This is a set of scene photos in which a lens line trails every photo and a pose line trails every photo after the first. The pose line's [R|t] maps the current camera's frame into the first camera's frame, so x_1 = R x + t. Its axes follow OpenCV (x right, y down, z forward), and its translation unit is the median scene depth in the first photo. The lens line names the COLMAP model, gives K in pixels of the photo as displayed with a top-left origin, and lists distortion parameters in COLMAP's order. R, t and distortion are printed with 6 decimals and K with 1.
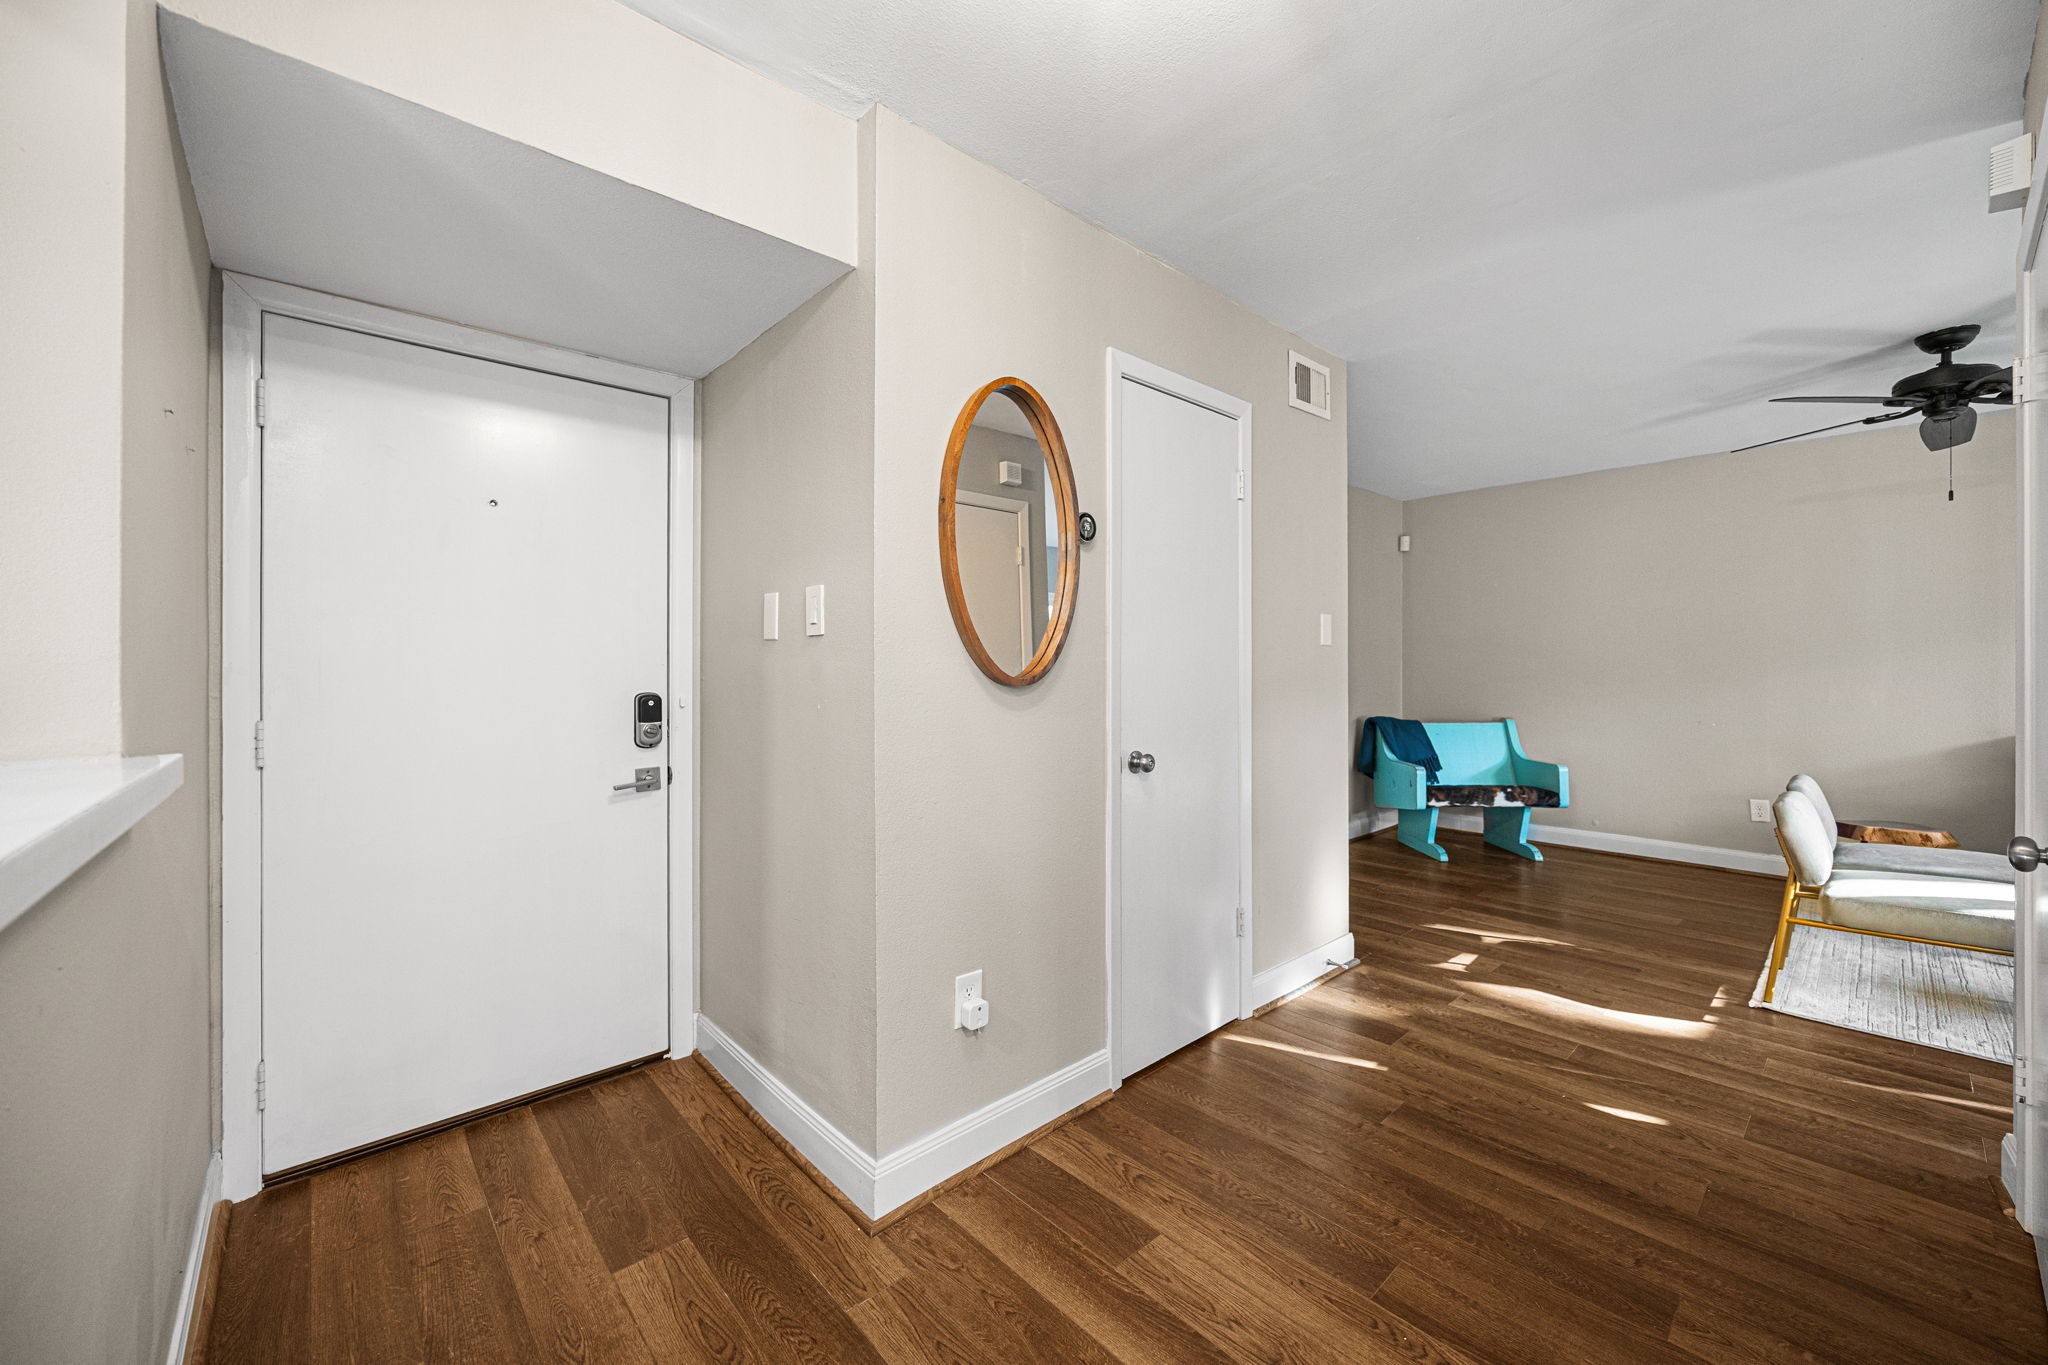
lens RADIAL K [[812.8, 0, 1025.0], [0, 812.8, 663.5], [0, 0, 1]] dist [0.000229, -0.000135]
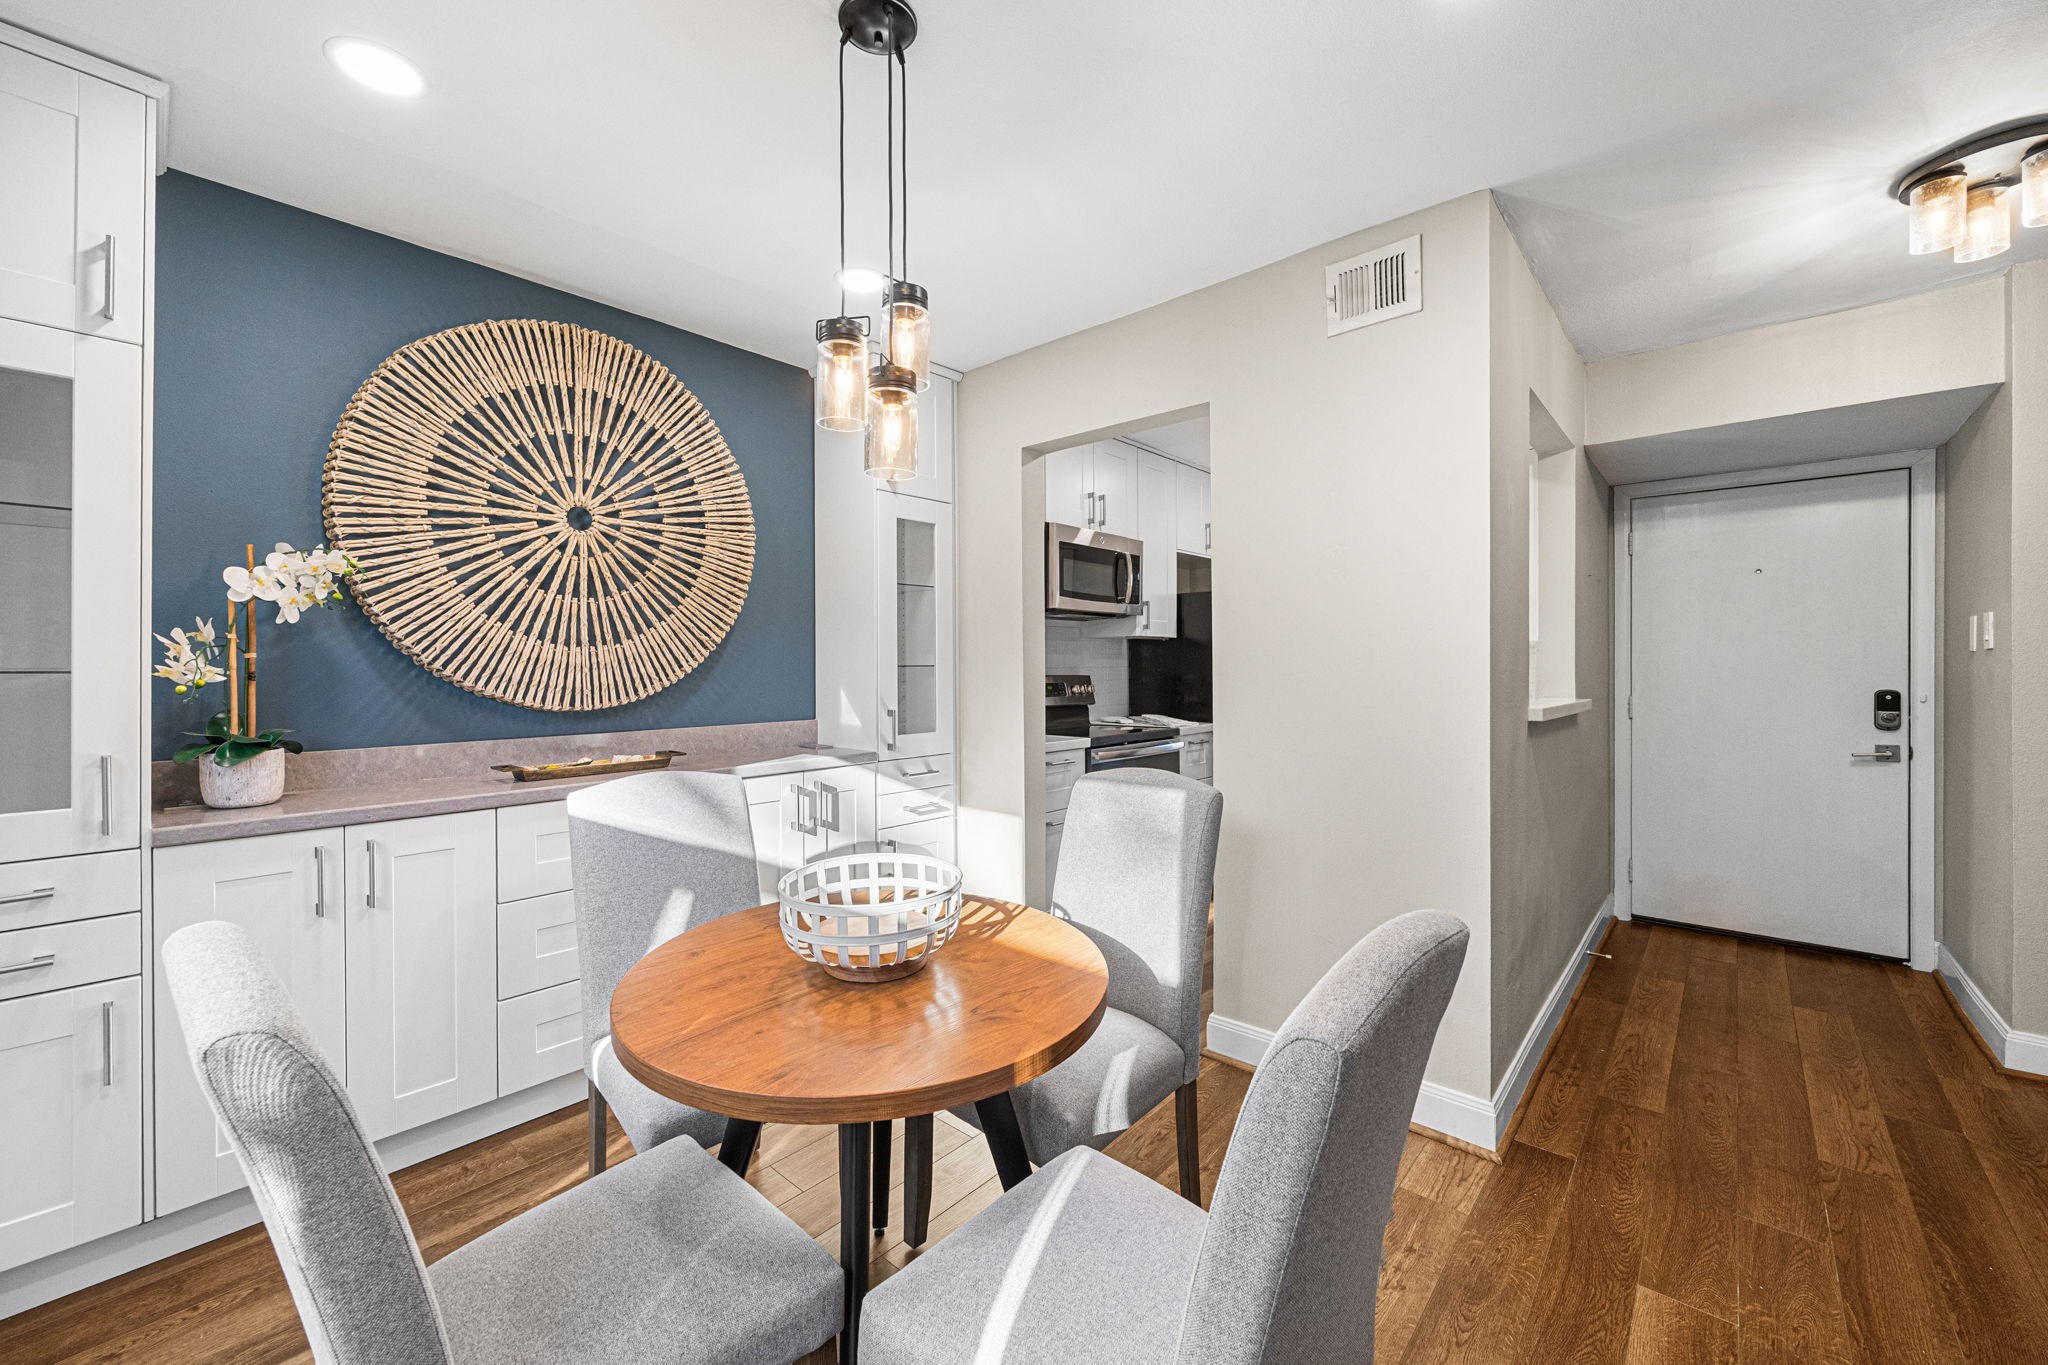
lens RADIAL K [[812.8, 0, 1030.1], [0, 812.8, 668.7], [0, 0, 1]] dist [0.000229, -0.000135]
pose [[0.133466, 0.004954, -0.991041, 0.704107], [0.003514, 0.999979, 0.005472, -0.012096], [0.991047, -0.004212, 0.133445, -0.615203]]
